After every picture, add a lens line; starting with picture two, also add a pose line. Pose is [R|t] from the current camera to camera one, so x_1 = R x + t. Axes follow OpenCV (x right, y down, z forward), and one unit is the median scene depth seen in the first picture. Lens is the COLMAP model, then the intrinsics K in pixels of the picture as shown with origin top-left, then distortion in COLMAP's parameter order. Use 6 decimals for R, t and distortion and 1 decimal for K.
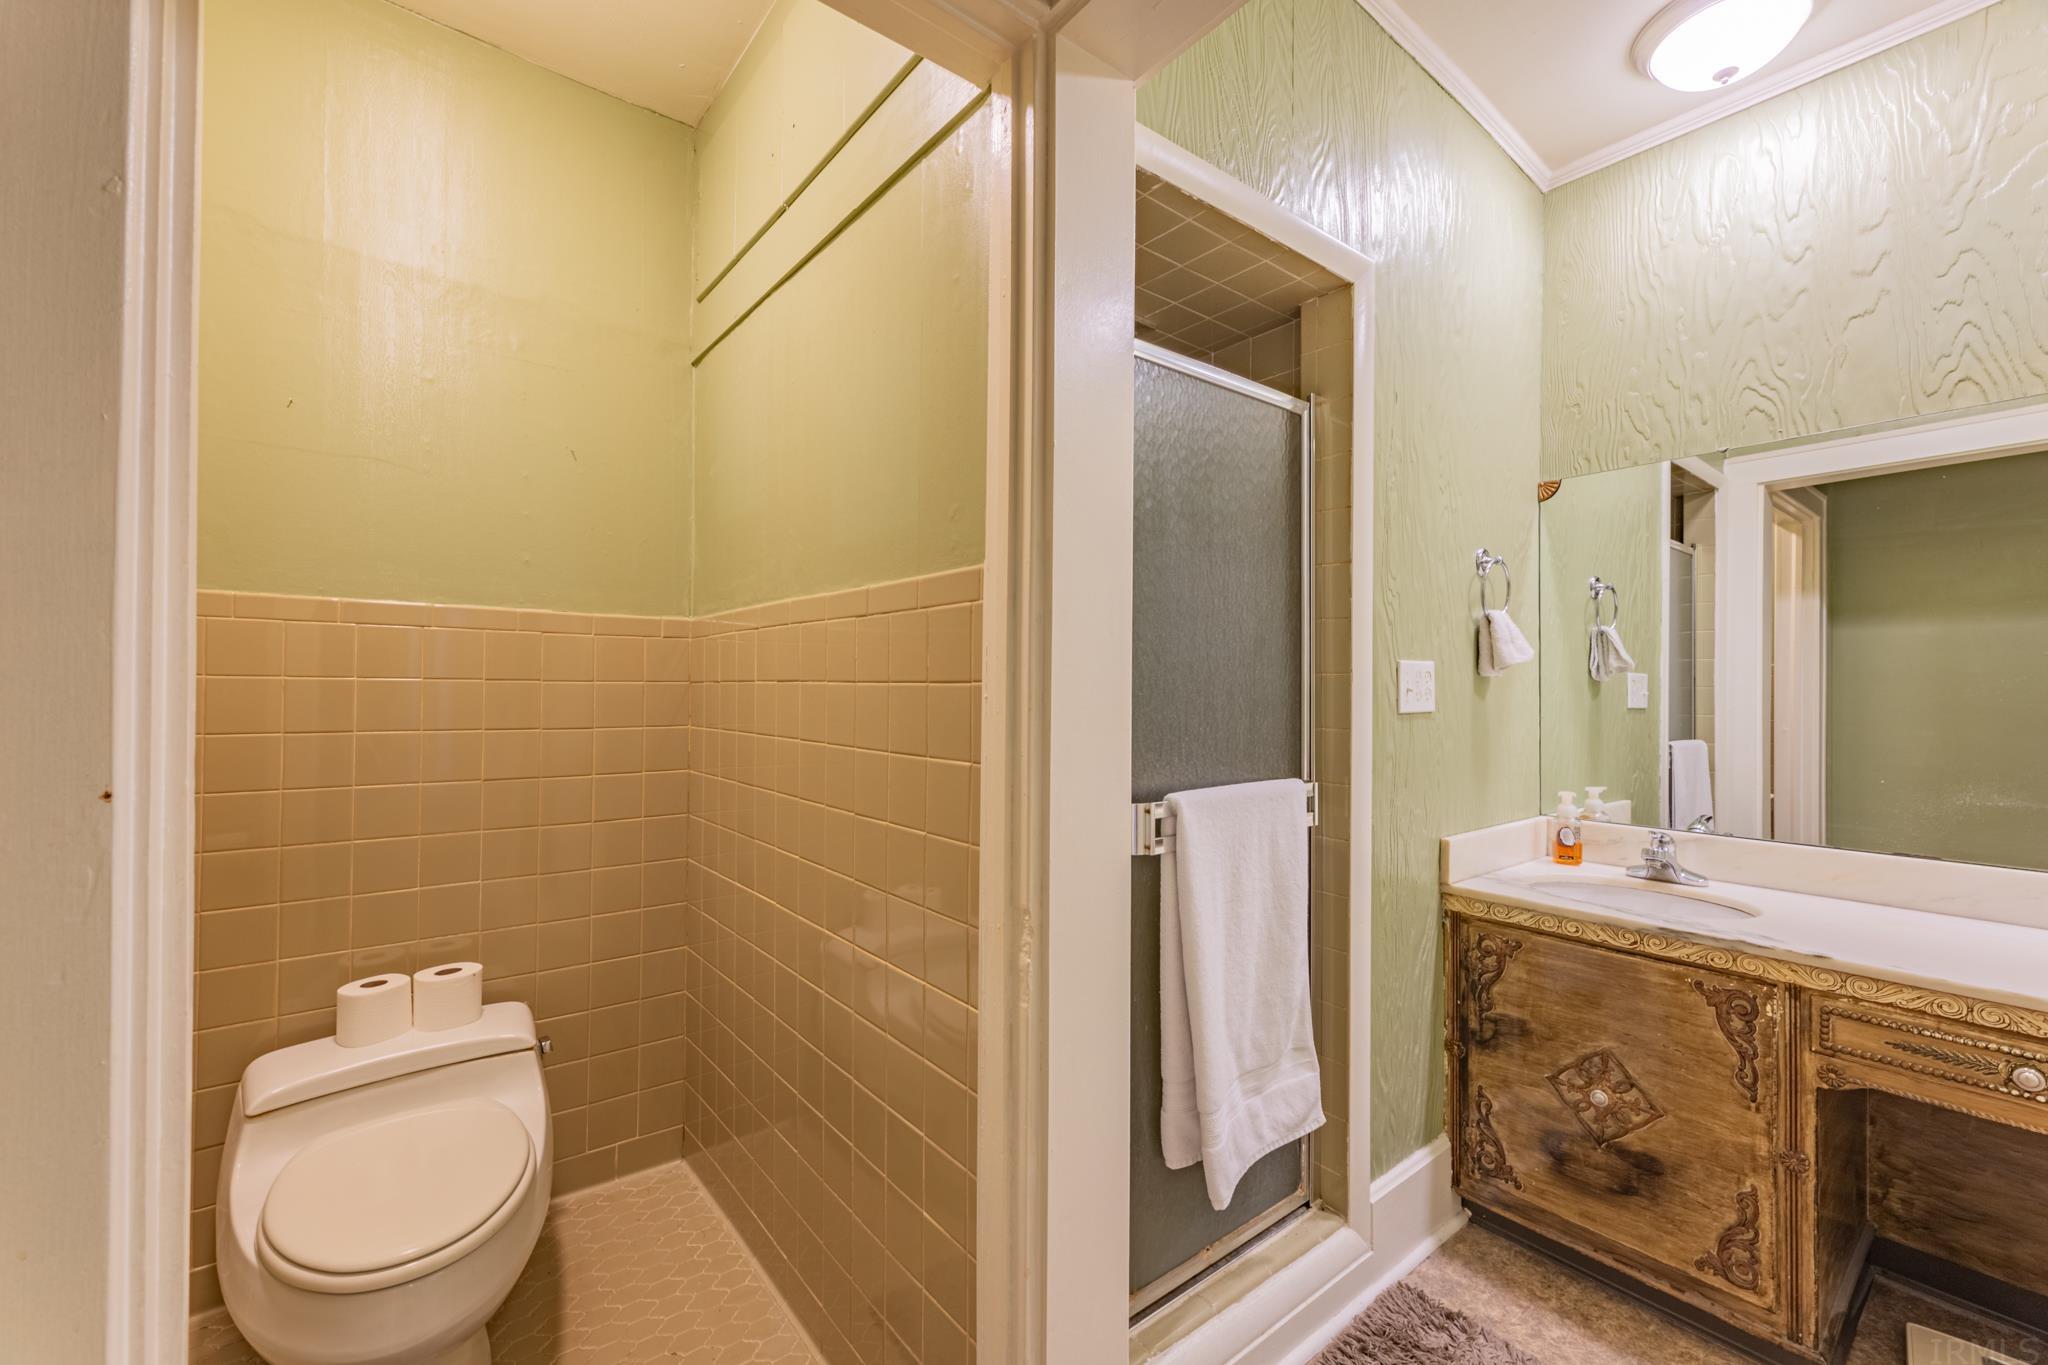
lens RADIAL K [[825.8, 0, 1011.0], [0, 825.8, 686.2], [0, 0, 1]] dist [0.000841, 0.001039]
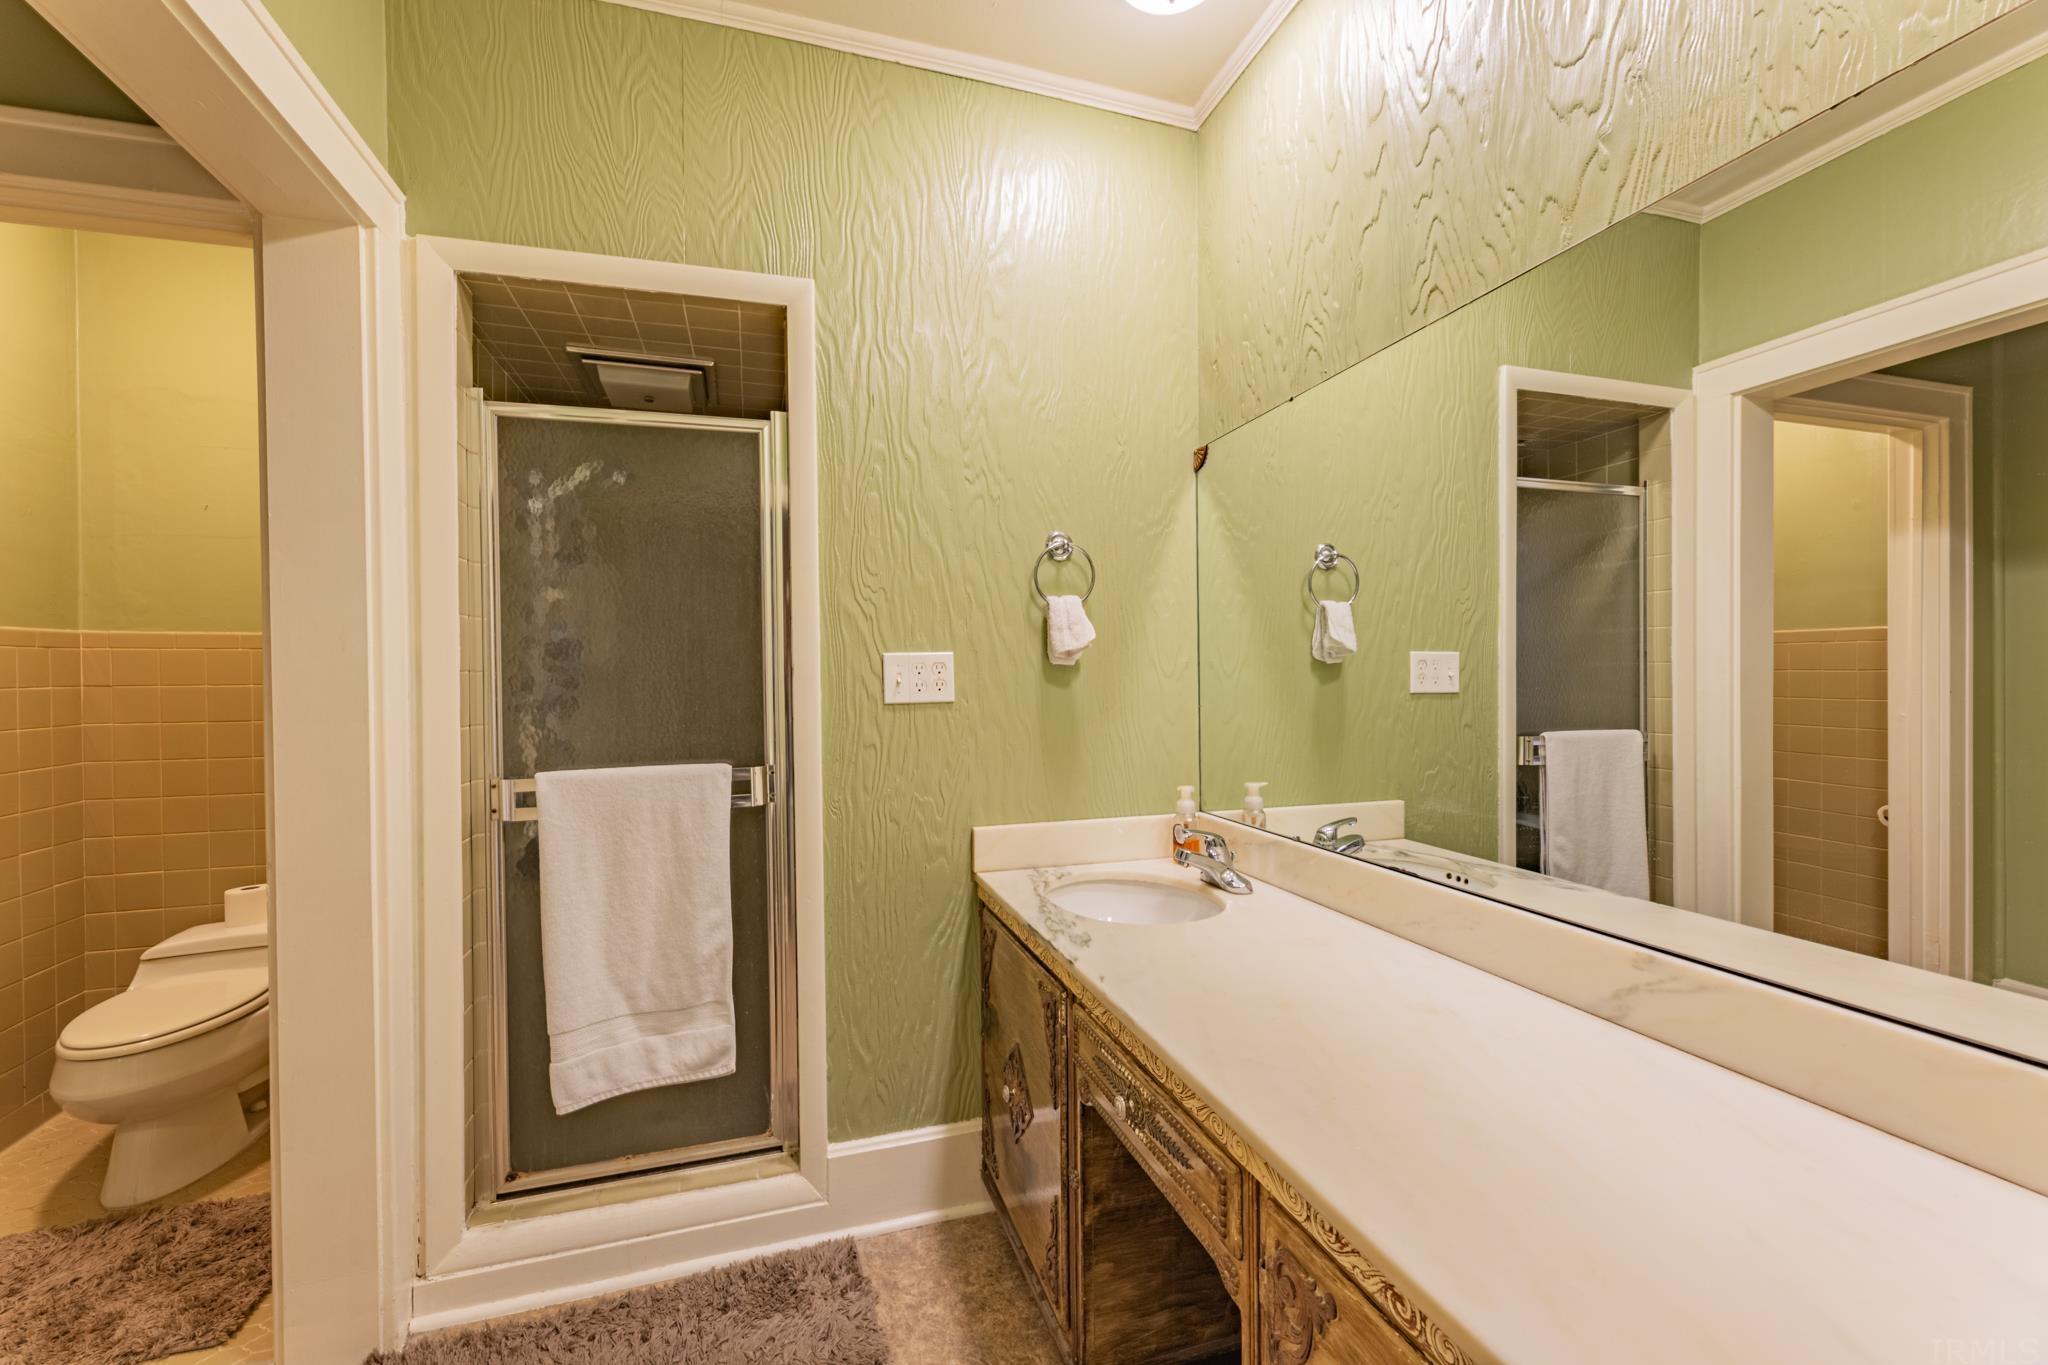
lens RADIAL K [[825.8, 0, 1006.6], [0, 825.8, 683.3], [0, 0, 1]] dist [0.000841, 0.001039]
pose [[0.933606, -0.016988, -0.357899, 1.014431], [0.021469, 0.999733, 0.008551, 0.001266], [0.357658, -0.015667, 0.933721, 0.083110]]
